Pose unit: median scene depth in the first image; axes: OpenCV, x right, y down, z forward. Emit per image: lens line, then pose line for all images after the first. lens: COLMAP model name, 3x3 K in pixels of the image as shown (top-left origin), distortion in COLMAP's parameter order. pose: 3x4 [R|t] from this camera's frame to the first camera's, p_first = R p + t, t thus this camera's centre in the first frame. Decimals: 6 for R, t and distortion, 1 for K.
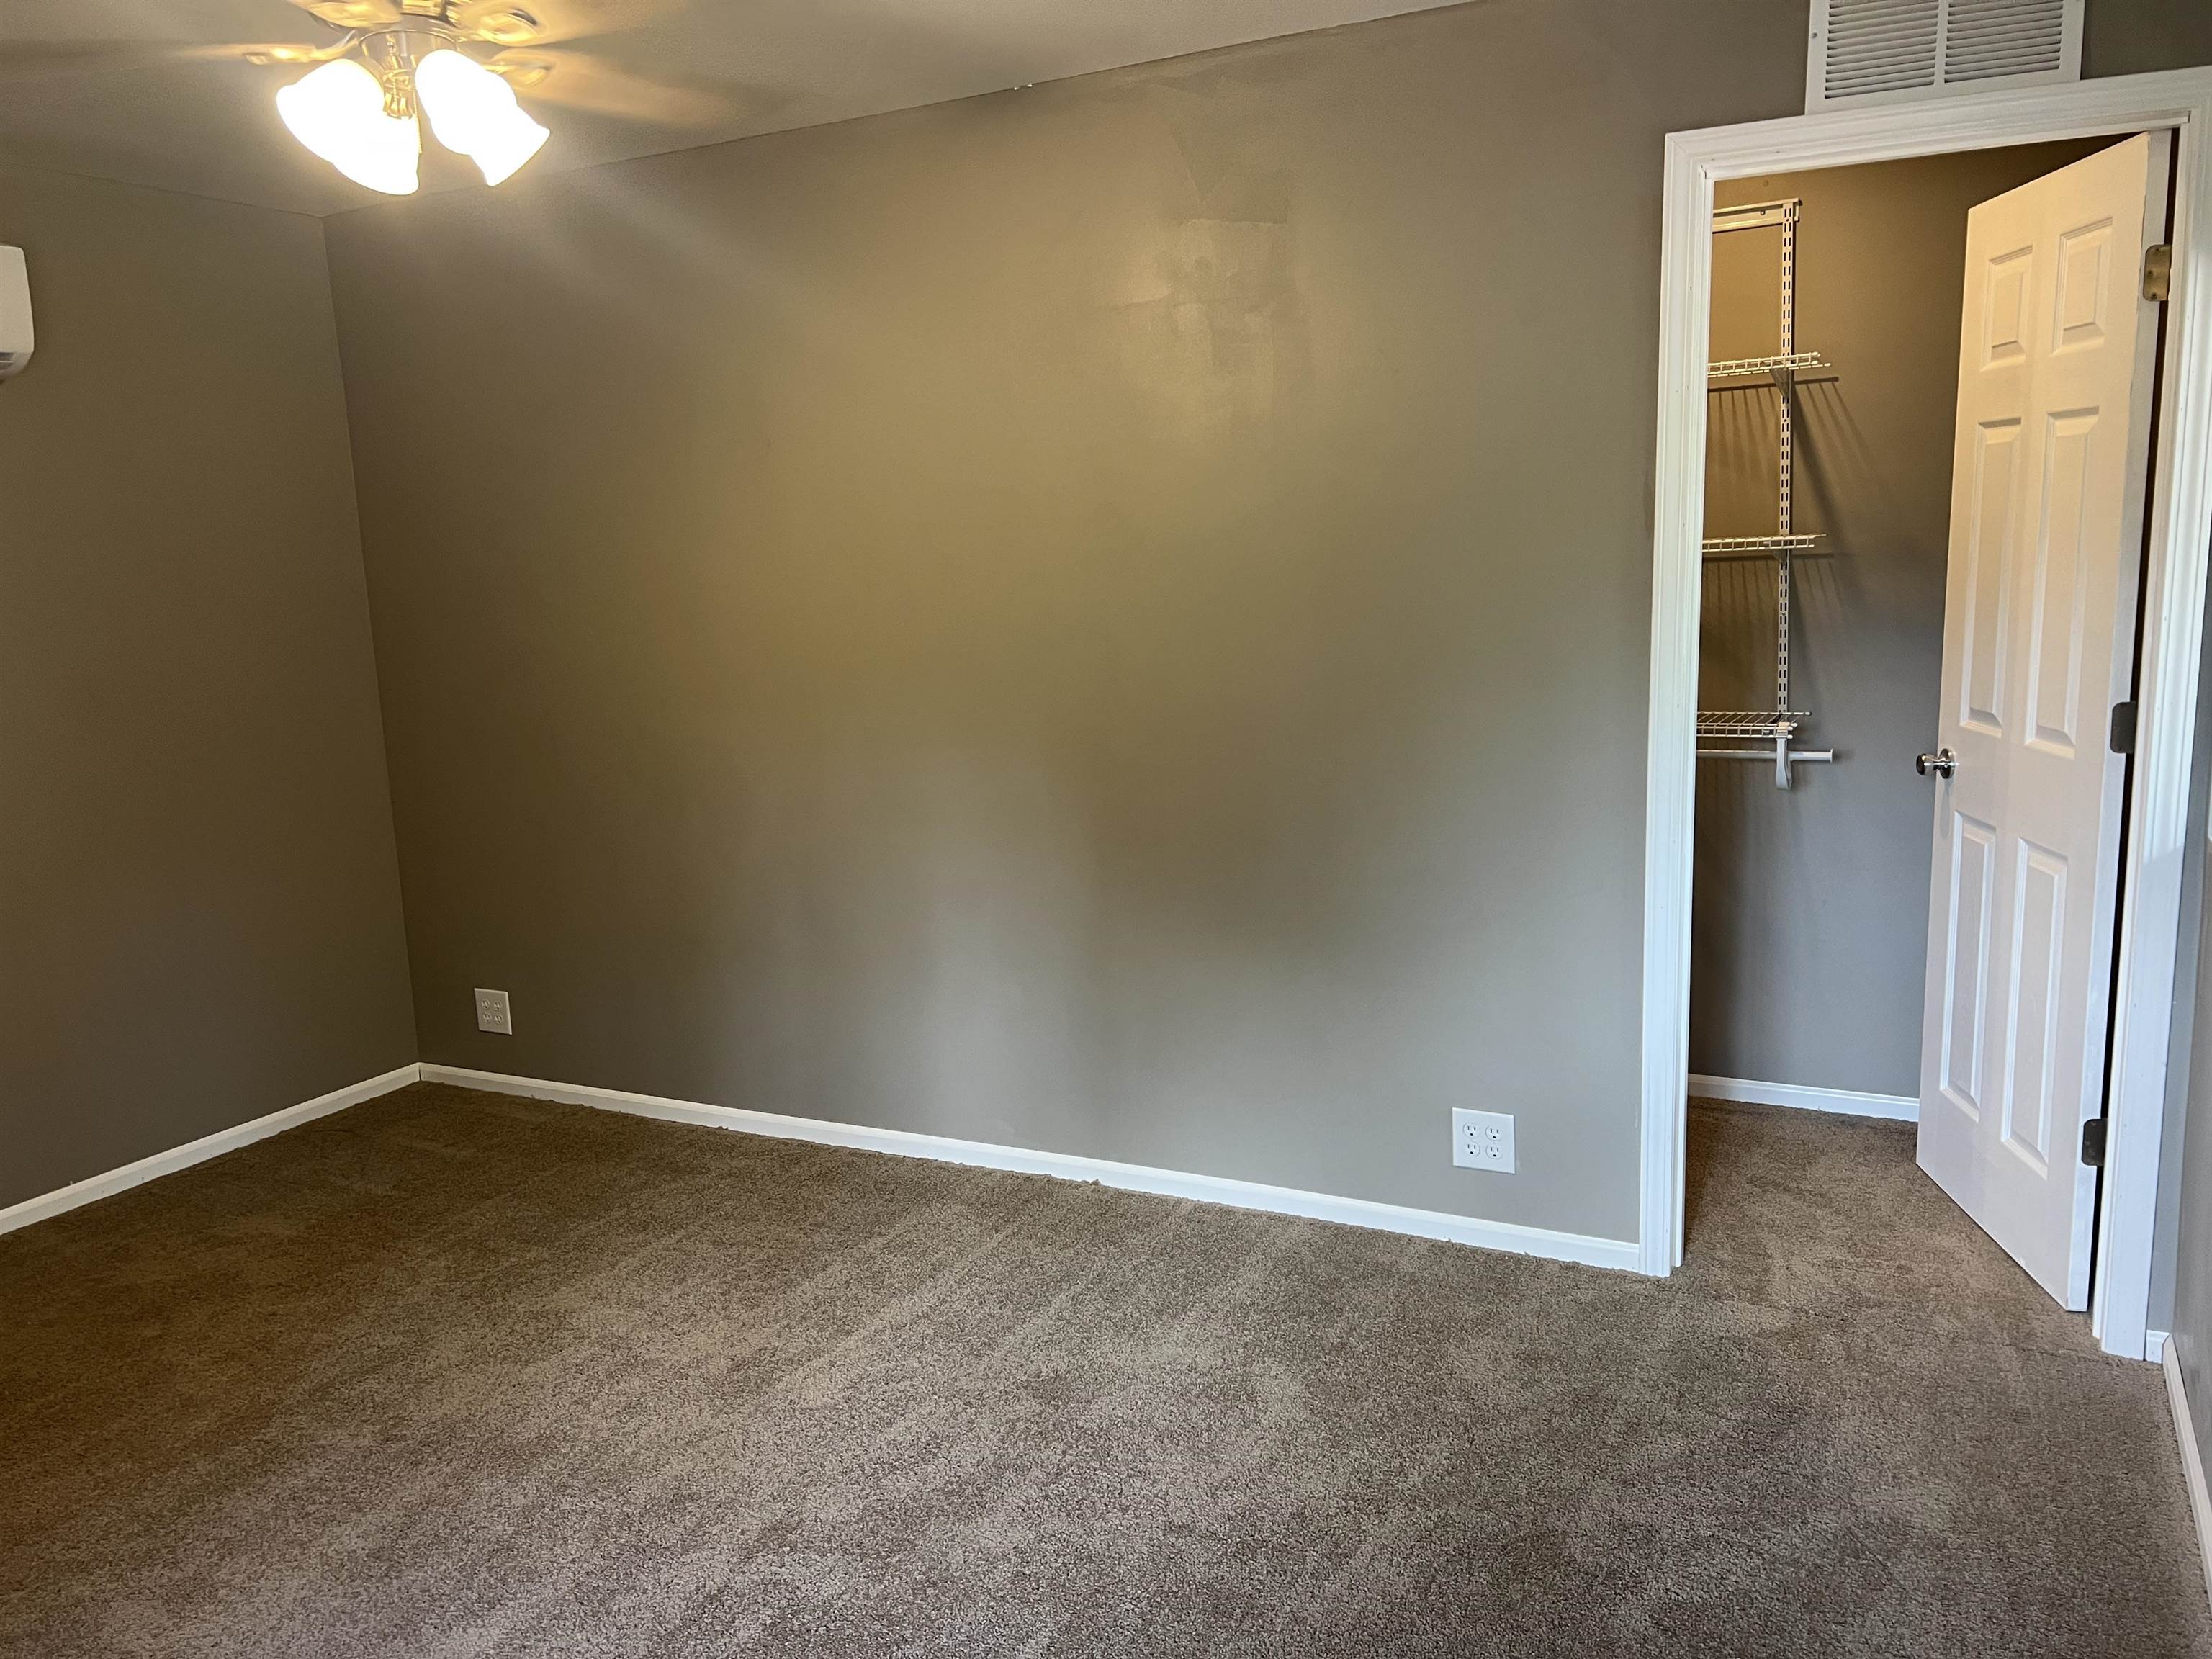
lens RADIAL K [[1682.8, 0, 1109.9], [0, 1682.8, 811.3], [0, 0, 1]] dist [0.074404, -0.074410]
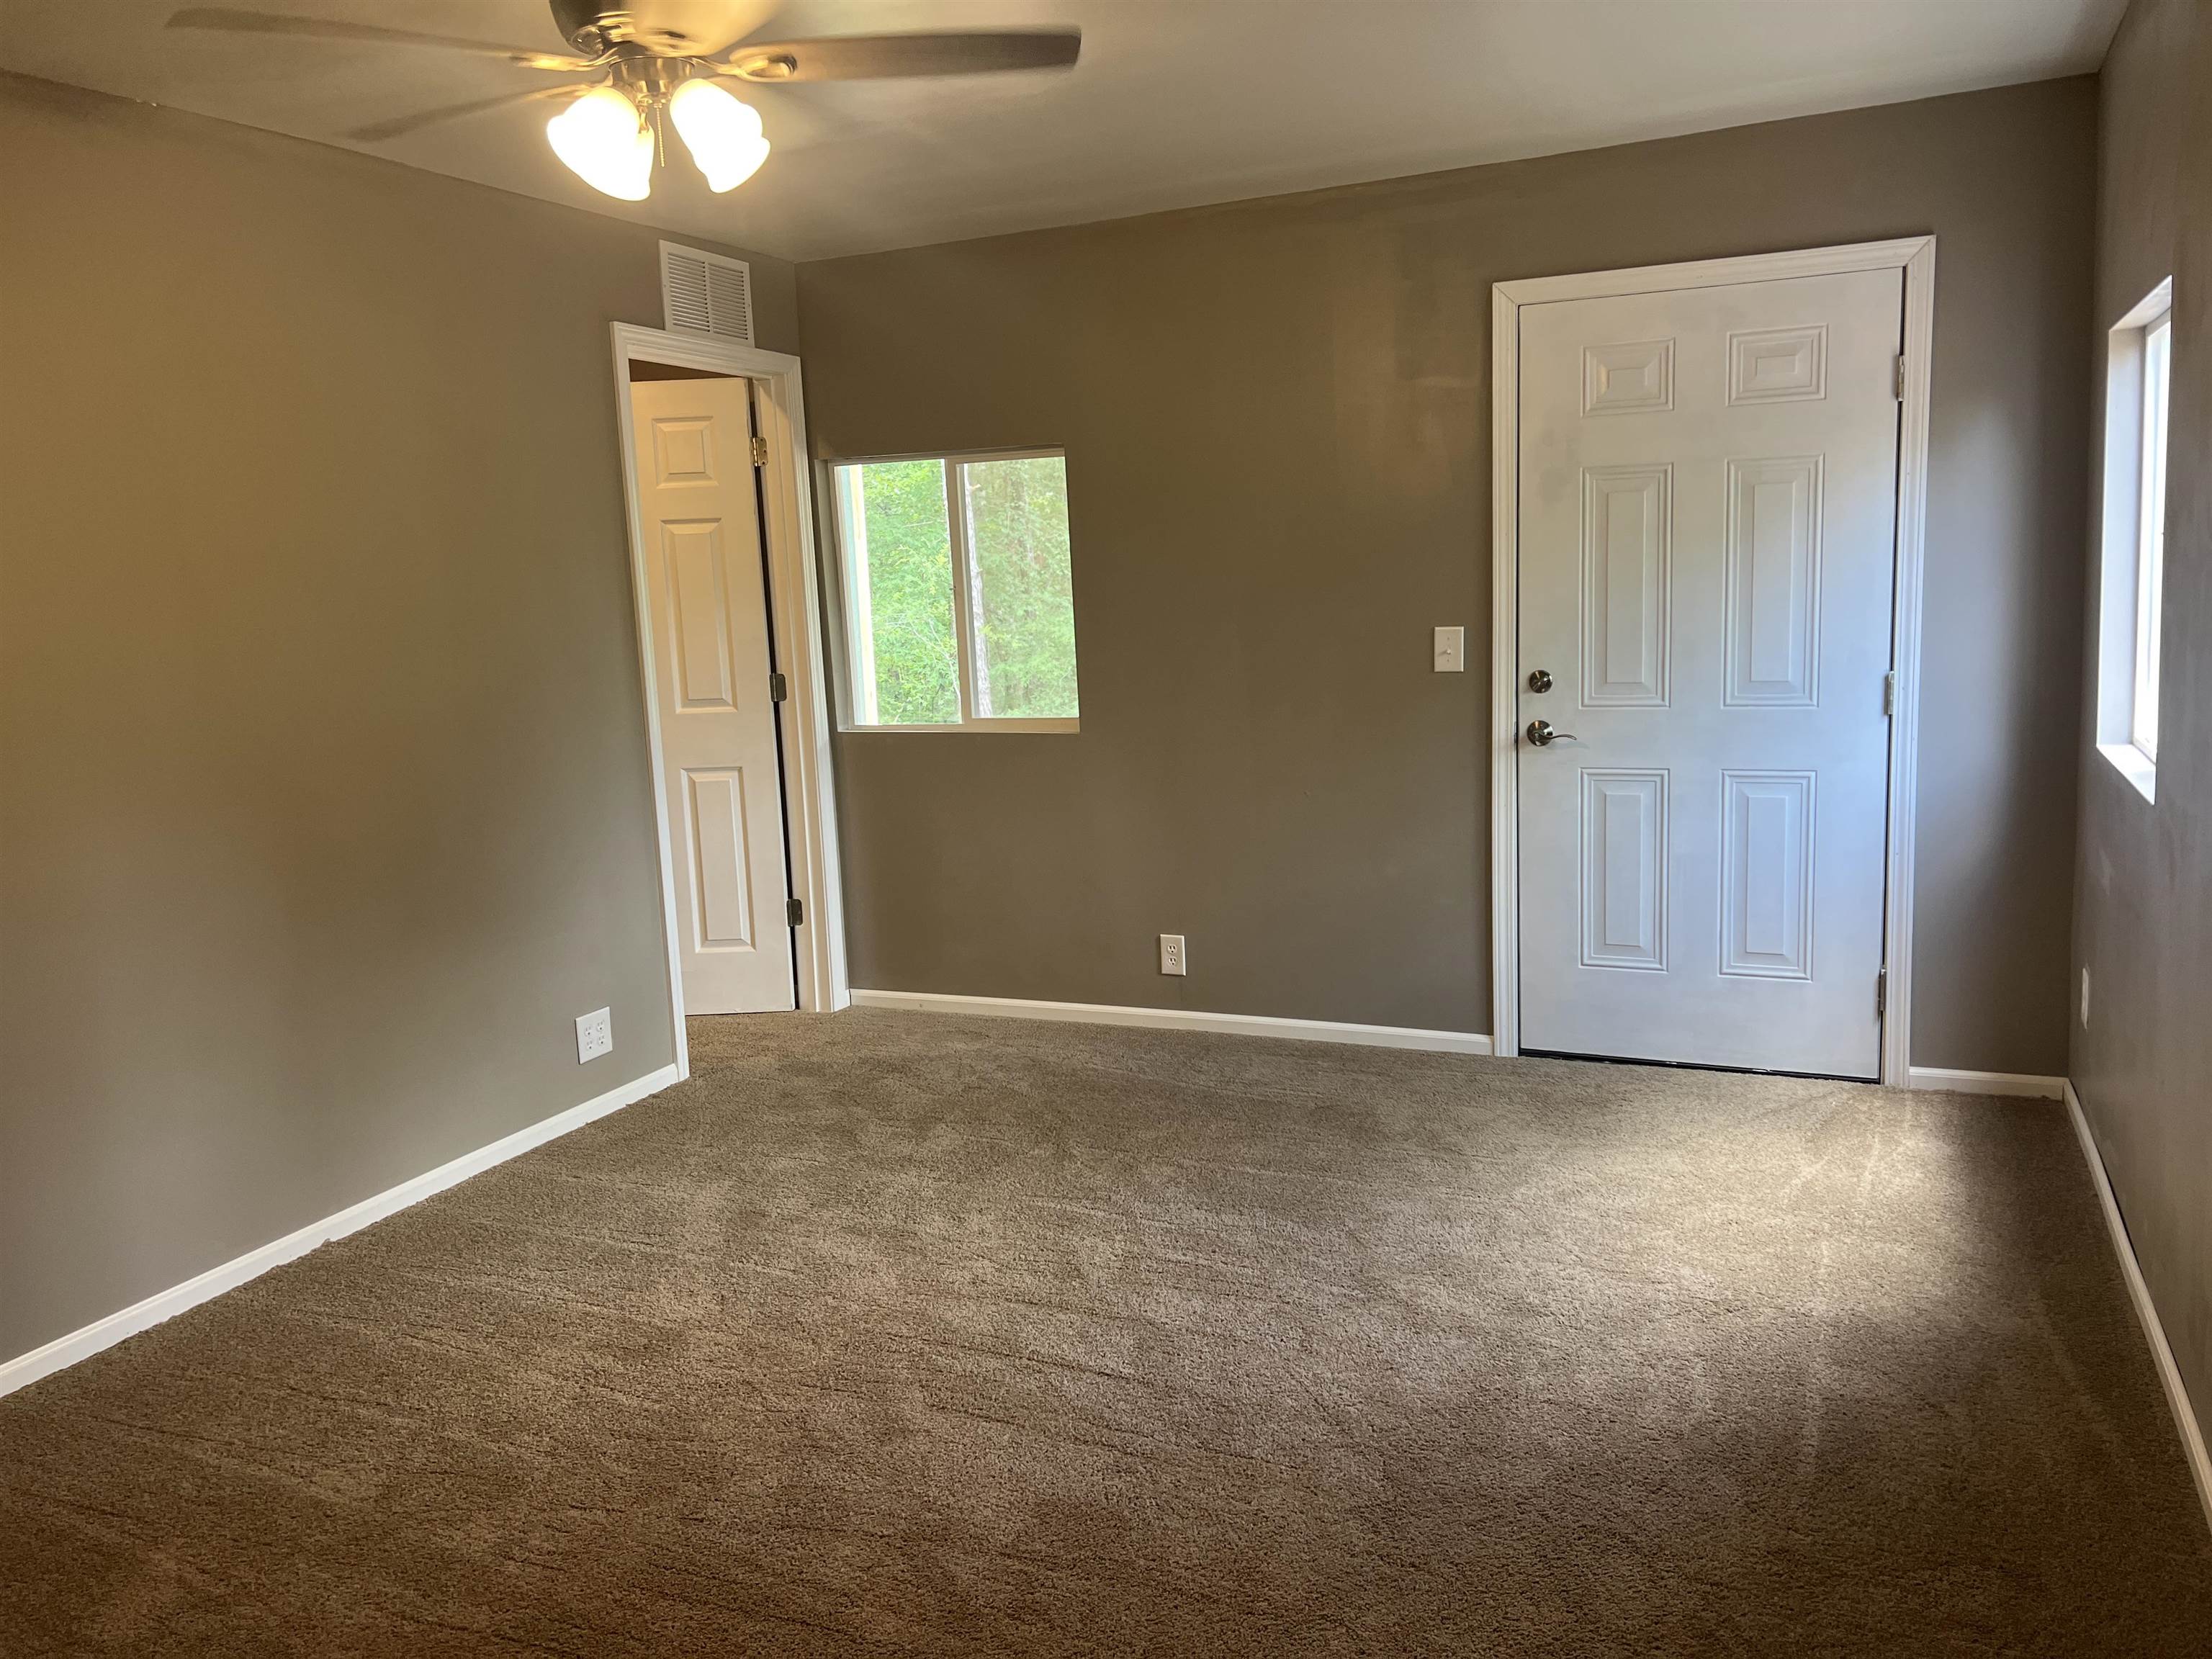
lens RADIAL K [[1682.8, 0, 1108.0], [0, 1682.8, 826.6], [0, 0, 1]] dist [0.074404, -0.074410]
pose [[-0.045057, -0.110207, 0.992887, -1.212036], [0.216302, 0.969242, 0.117398, -0.035782], [-0.975286, 0.220053, -0.019833, 0.661491]]
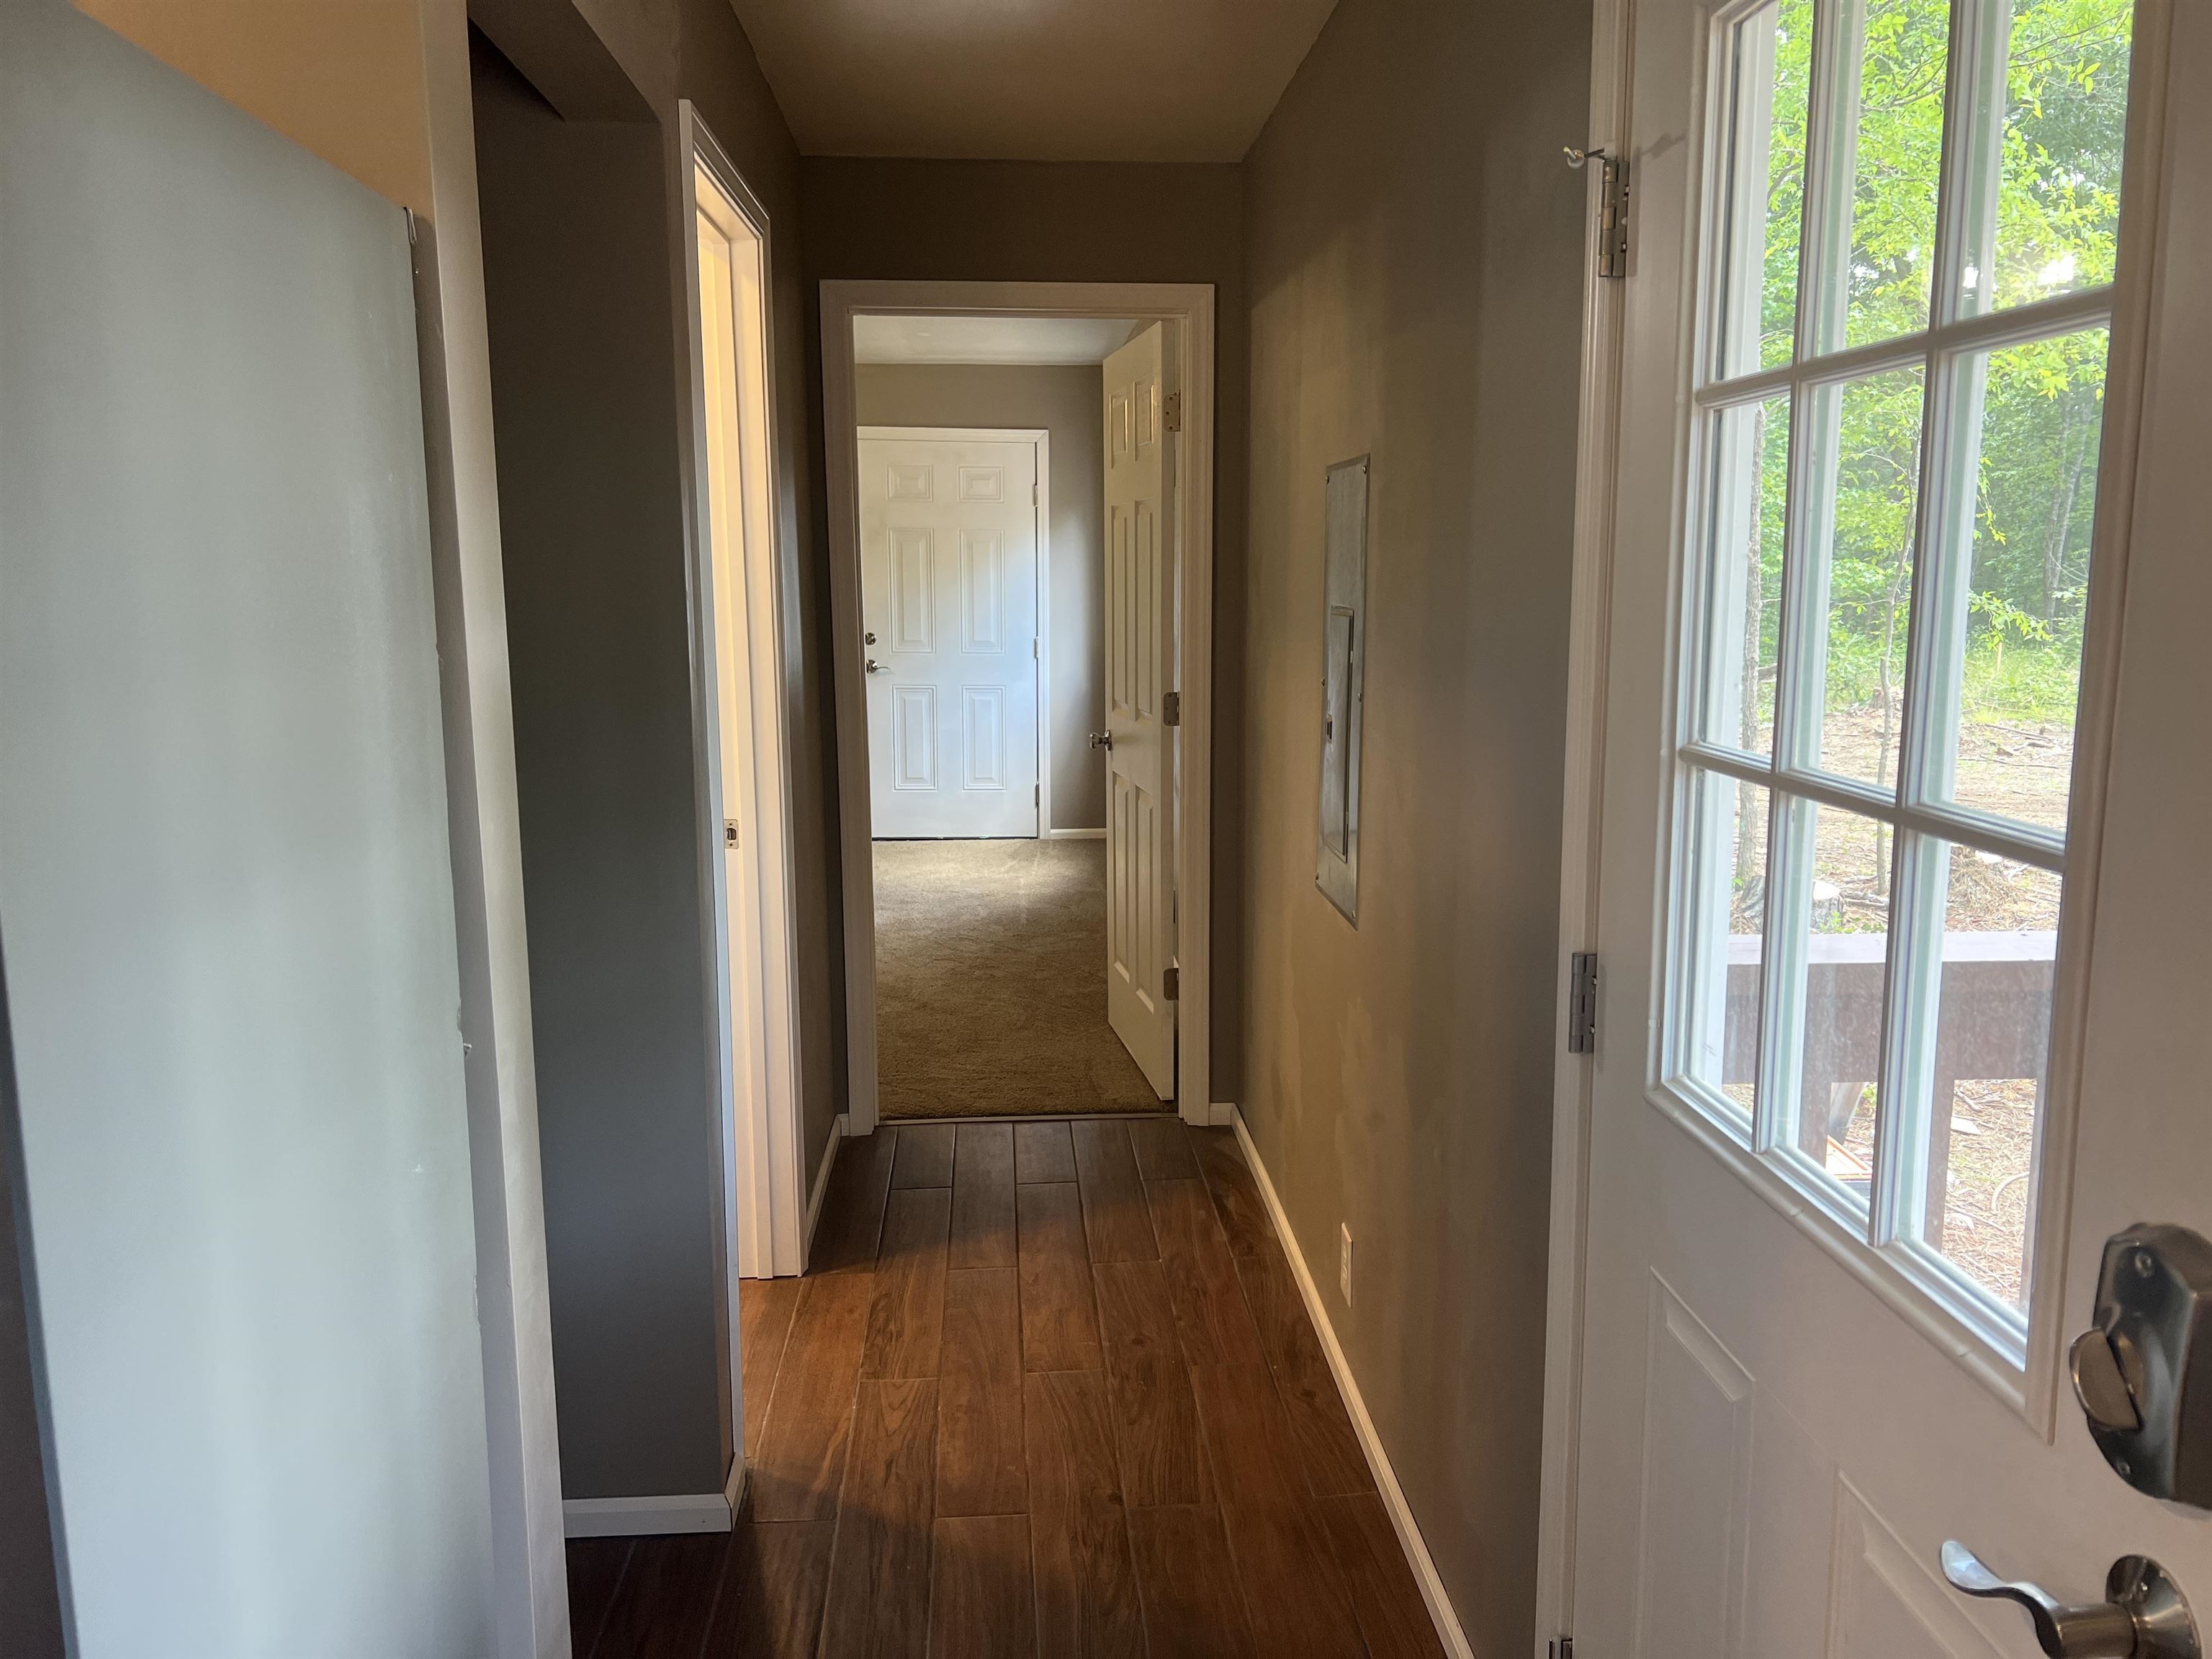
lens RADIAL K [[1682.8, 0, 1105.5], [0, 1682.8, 822.6], [0, 0, 1]] dist [0.074404, -0.074410]
pose [[-0.504762, -0.092167, 0.858324, -2.474369], [0.165510, 0.965506, 0.201009, -0.113110], [-0.847244, 0.243523, -0.472096, 1.358658]]
